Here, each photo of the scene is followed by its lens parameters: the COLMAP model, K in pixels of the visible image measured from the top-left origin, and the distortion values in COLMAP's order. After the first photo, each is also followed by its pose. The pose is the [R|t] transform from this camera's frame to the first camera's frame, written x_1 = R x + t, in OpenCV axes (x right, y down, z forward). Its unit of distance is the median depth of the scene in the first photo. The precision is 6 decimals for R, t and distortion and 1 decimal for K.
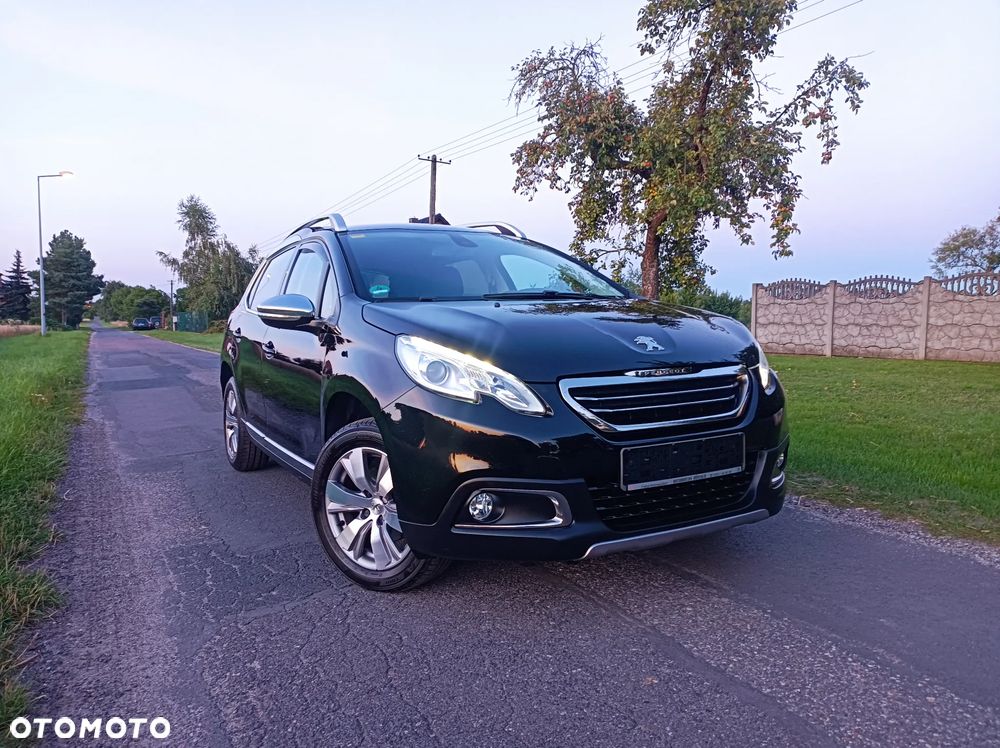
lens RADIAL K [[743.1, 0, 500.3], [0, 743.1, 376.5], [0, 0, 1]] dist [0.048053, -0.035116]
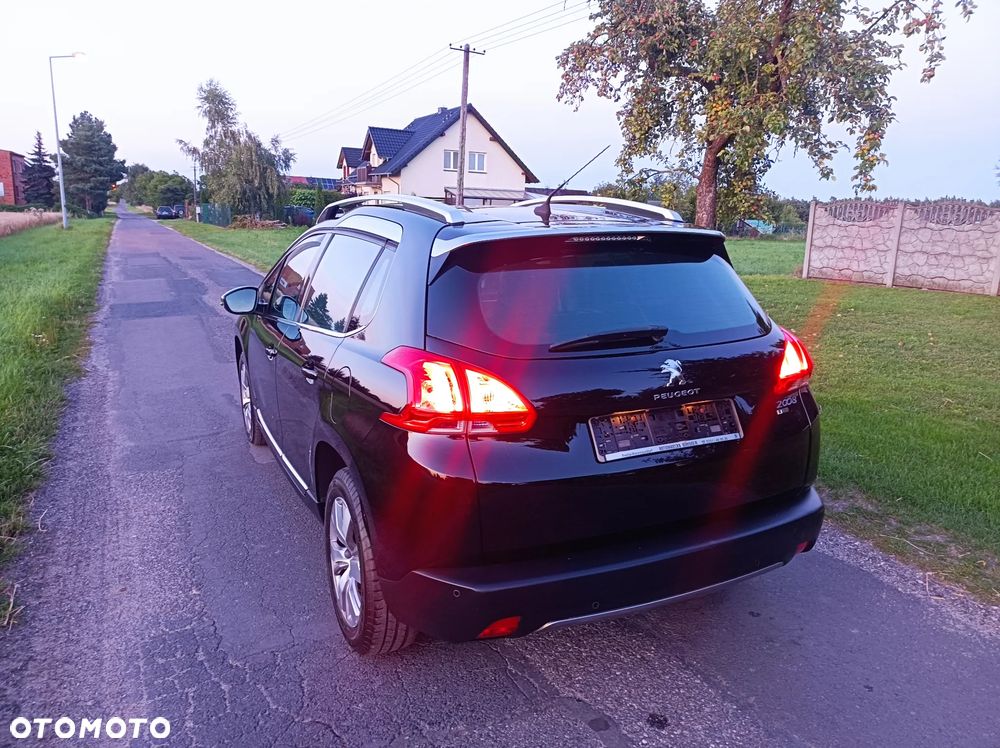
lens RADIAL K [[743.1, 0, 499.3], [0, 743.1, 374.8], [0, 0, 1]] dist [0.048053, -0.035116]
pose [[0.998955, 0.032004, -0.032618, -0.014625], [-0.027135, 0.989766, 0.140095, -0.058615], [0.036768, -0.139063, 0.989601, 0.081524]]
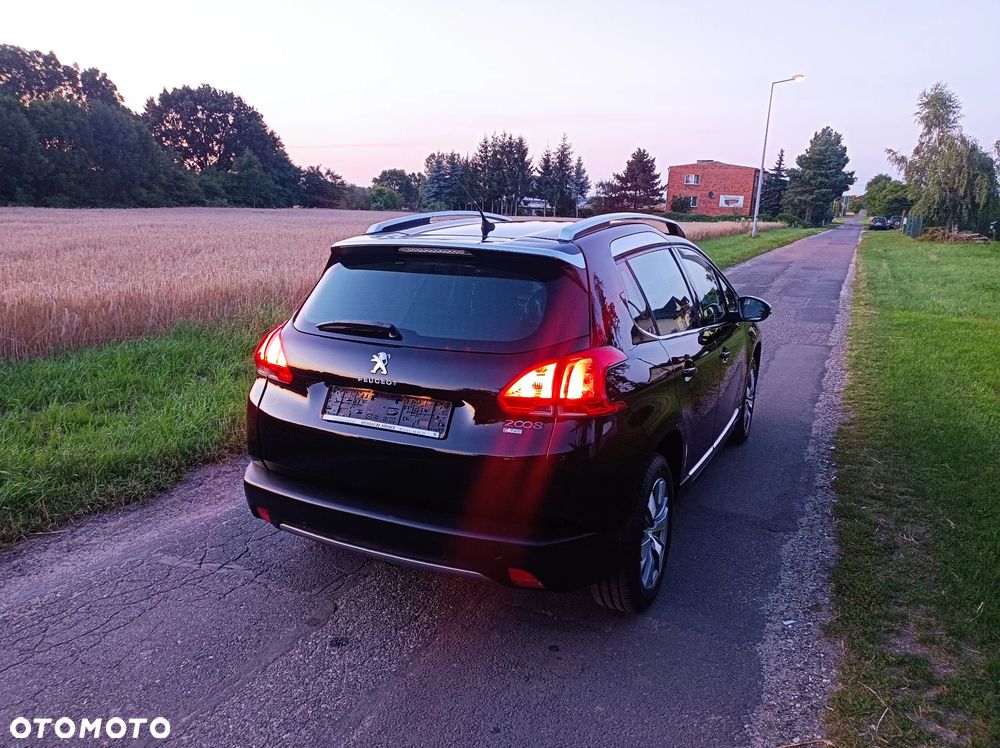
lens RADIAL K [[743.1, 0, 500.9], [0, 743.1, 374.2], [0, 0, 1]] dist [0.048053, -0.035116]
pose [[0.583064, 0.204265, -0.786328, 0.253359], [-0.094245, 0.978348, 0.184263, -0.077781], [0.806941, -0.033329, 0.589690, 0.178239]]
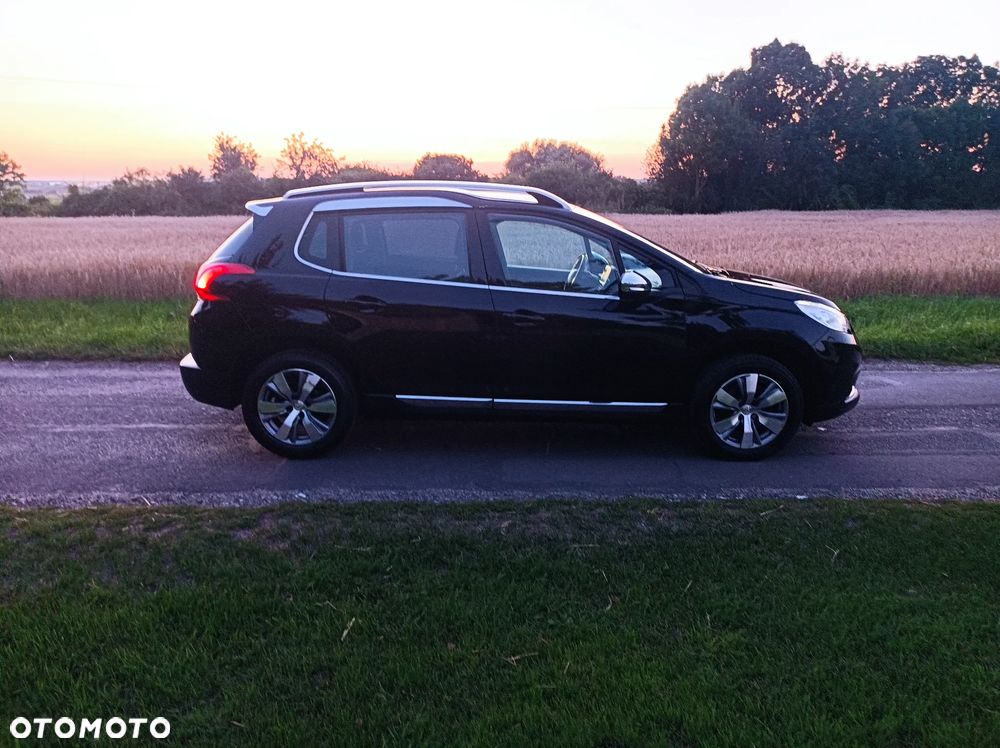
lens RADIAL K [[743.1, 0, 494.8], [0, 743.1, 374.9], [0, 0, 1]] dist [0.048053, -0.035116]
pose [[-0.475717, 0.213017, -0.853415, 0.374126], [-0.066691, 0.958705, 0.276474, -0.103294], [0.877066, 0.188438, -0.441866, 0.650730]]
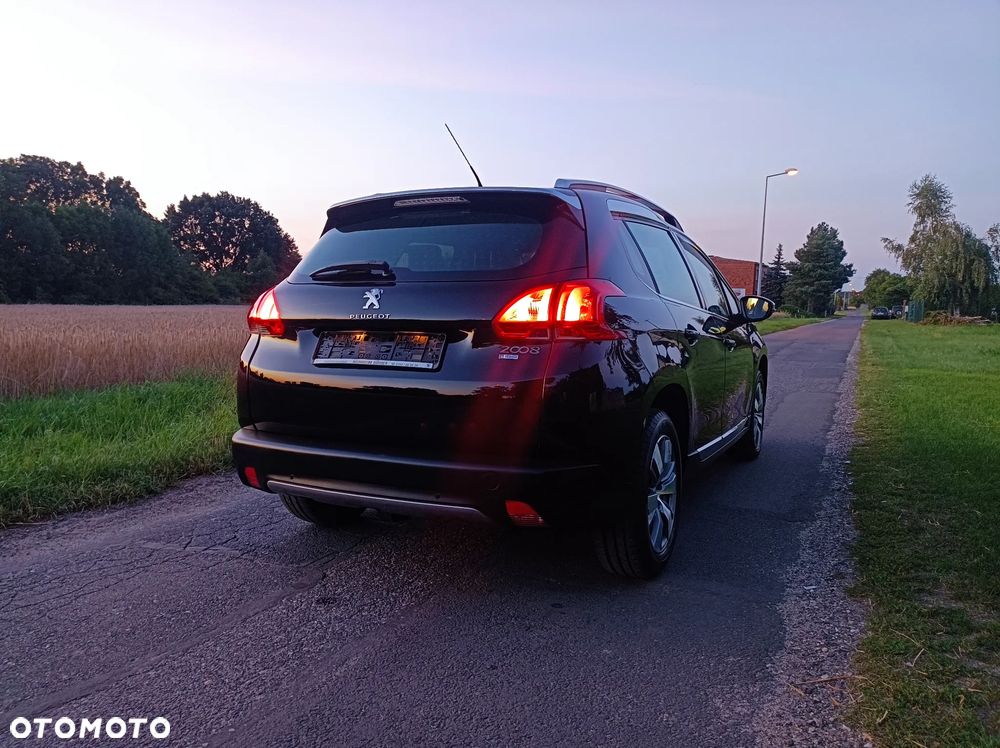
lens RADIAL K [[743.1, 0, 500.6], [0, 743.1, 375.4], [0, 0, 1]] dist [0.048053, -0.035116]
pose [[0.575658, 0.093932, -0.812277, 0.257430], [-0.082152, 0.994998, 0.056841, -0.022806], [0.813553, 0.034009, 0.580495, 0.186331]]
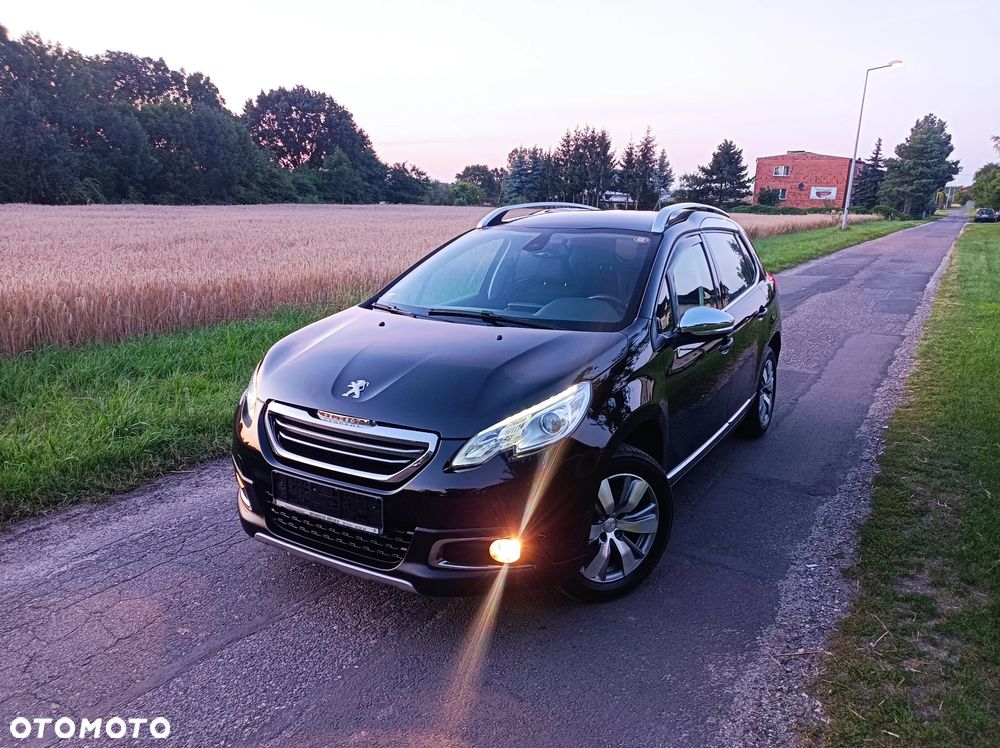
lens RADIAL K [[743.1, 0, 500.8], [0, 743.1, 374.1], [0, 0, 1]] dist [0.048053, -0.035116]
pose [[0.492868, 0.219174, -0.842048, 0.298273], [-0.091169, 0.975436, 0.200531, -0.074422], [0.865315, -0.022067, 0.500743, 0.159142]]
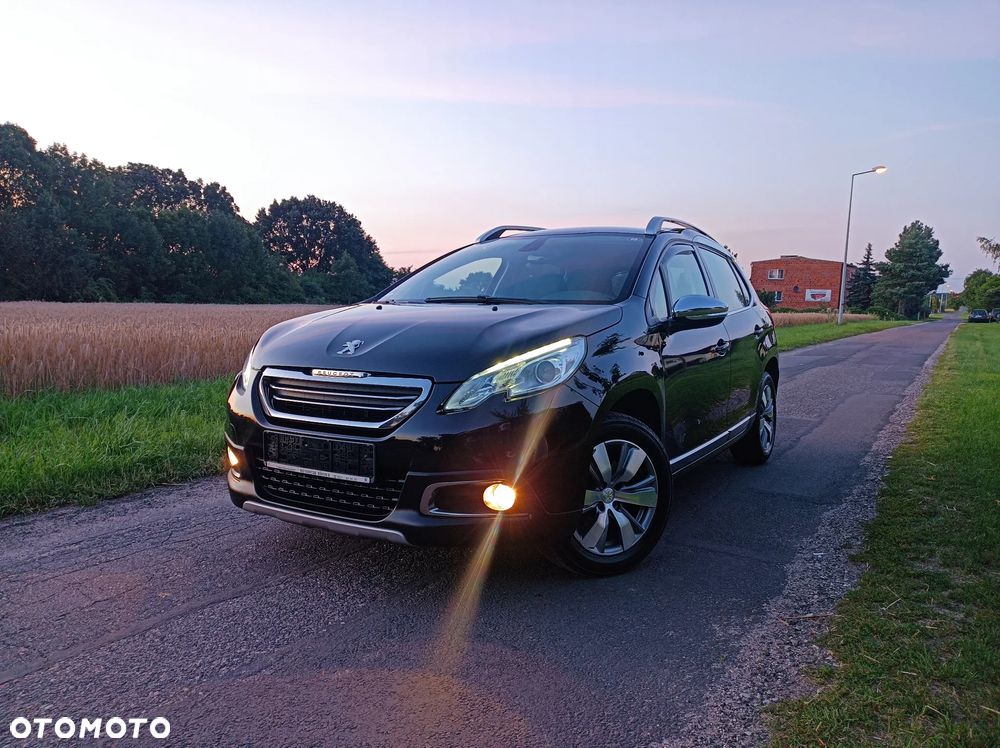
lens RADIAL K [[743.1, 0, 500.9], [0, 743.1, 377.5], [0, 0, 1]] dist [0.048053, -0.035116]
pose [[0.490032, 0.104133, -0.865463, 0.307853], [-0.090809, 0.993535, 0.068126, -0.023191], [0.866962, 0.045208, 0.496320, 0.162352]]
